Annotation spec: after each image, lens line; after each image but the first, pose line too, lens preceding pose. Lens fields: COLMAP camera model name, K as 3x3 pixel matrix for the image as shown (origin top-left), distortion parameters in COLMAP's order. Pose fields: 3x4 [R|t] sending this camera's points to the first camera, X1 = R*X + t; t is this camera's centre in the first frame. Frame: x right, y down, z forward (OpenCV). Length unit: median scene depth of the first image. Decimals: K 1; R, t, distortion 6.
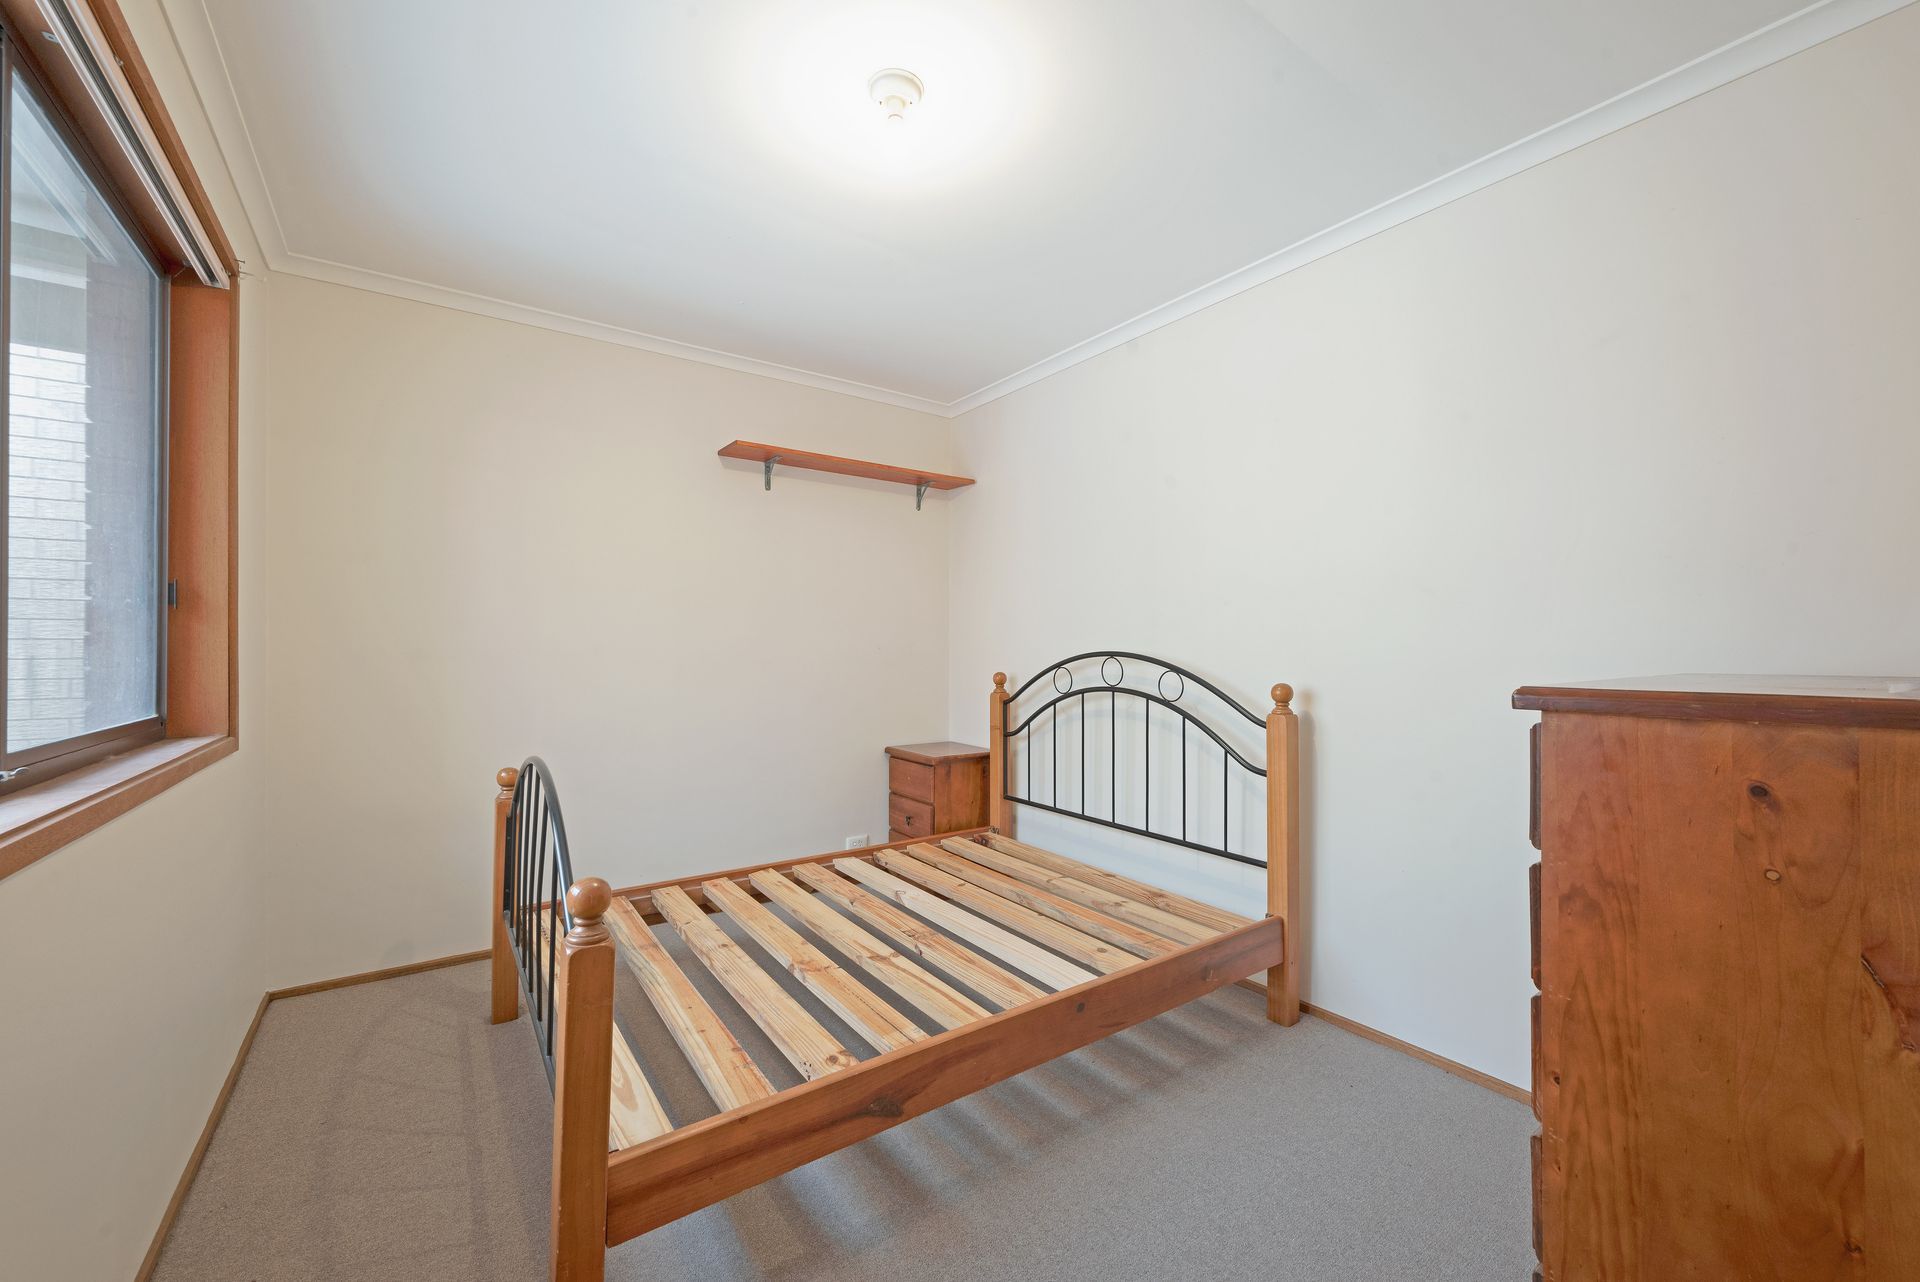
lens RADIAL K [[753.9, 0, 958.1], [0, 753.9, 648.6], [0, 0, 1]] dist [0.000182, -0.000329]
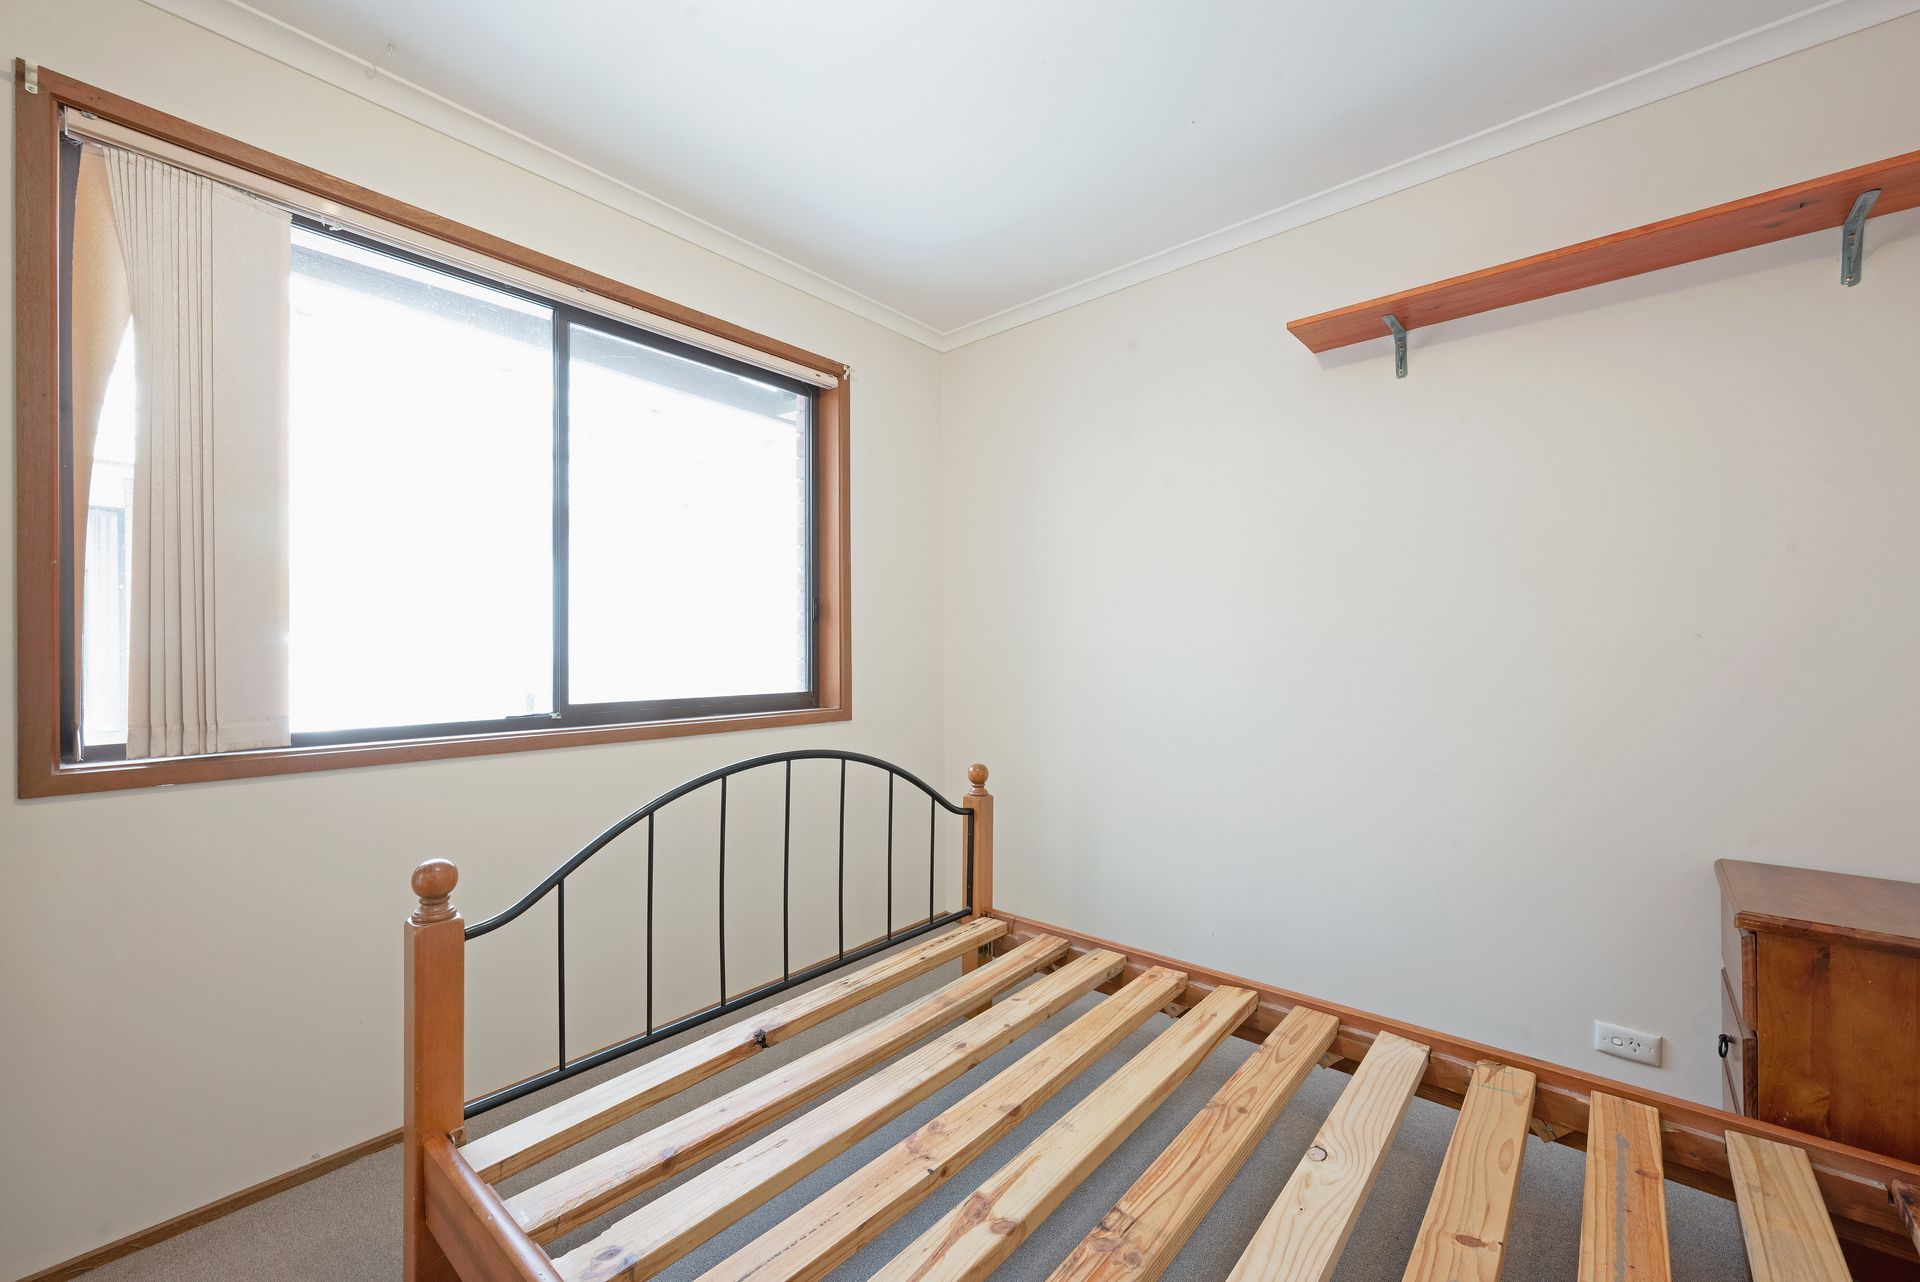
lens RADIAL K [[753.9, 0, 958.1], [0, 753.9, 648.6], [0, 0, 1]] dist [0.000182, -0.000329]
pose [[0.246686, -0.004156, -0.969086, 0.273461], [0.003027, 0.999989, -0.003518, 0.009163], [0.969091, -0.002066, 0.246696, 0.564878]]
